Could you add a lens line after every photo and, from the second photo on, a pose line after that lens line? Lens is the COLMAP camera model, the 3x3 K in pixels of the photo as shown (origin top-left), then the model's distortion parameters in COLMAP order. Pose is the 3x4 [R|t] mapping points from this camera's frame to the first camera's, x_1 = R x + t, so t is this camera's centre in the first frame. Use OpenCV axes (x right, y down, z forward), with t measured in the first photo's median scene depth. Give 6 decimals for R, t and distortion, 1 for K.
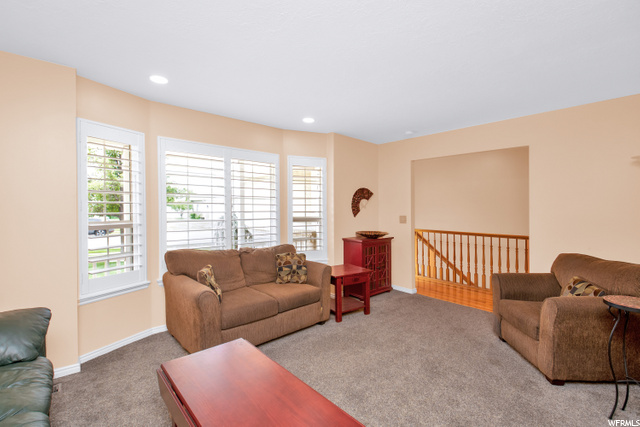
lens RADIAL K [[289.6, 0, 314.4], [0, 289.6, 208.2], [0, 0, 1]] dist [-0.016770, -0.003087]
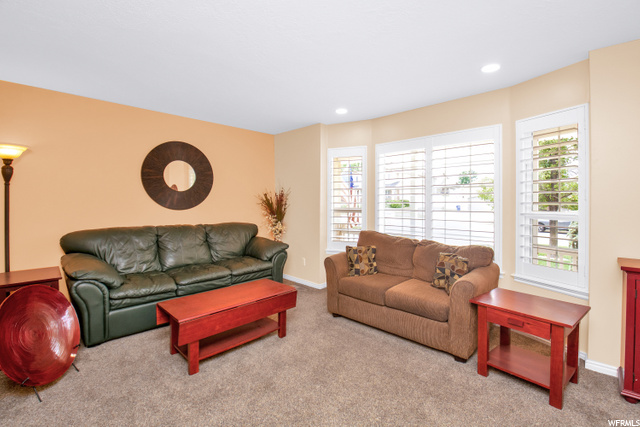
lens RADIAL K [[289.6, 0, 328.5], [0, 289.6, 201.6], [0, 0, 1]] dist [-0.016770, -0.003087]
pose [[0.070399, 0.001211, -0.997518, 0.698570], [0.005955, 0.999981, 0.001634, 0.008112], [0.997501, -0.006055, 0.070390, 0.625299]]
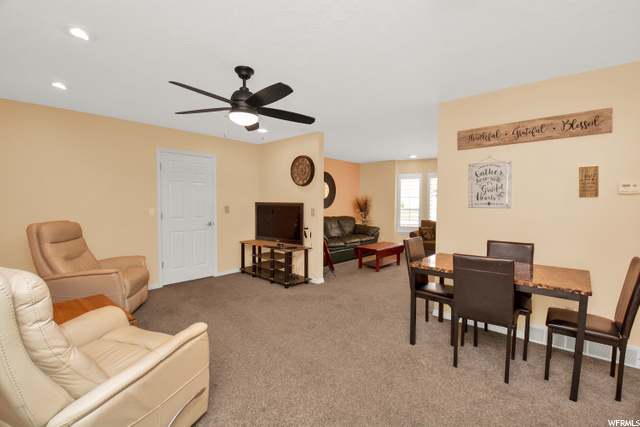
lens RADIAL K [[289.6, 0, 323.1], [0, 289.6, 213.7], [0, 0, 1]] dist [-0.016770, -0.003087]
pose [[0.120340, 0.033575, -0.992165, 1.633699], [0.000993, 0.999423, 0.033941, 0.008869], [0.992732, -0.005069, 0.120237, -0.166581]]
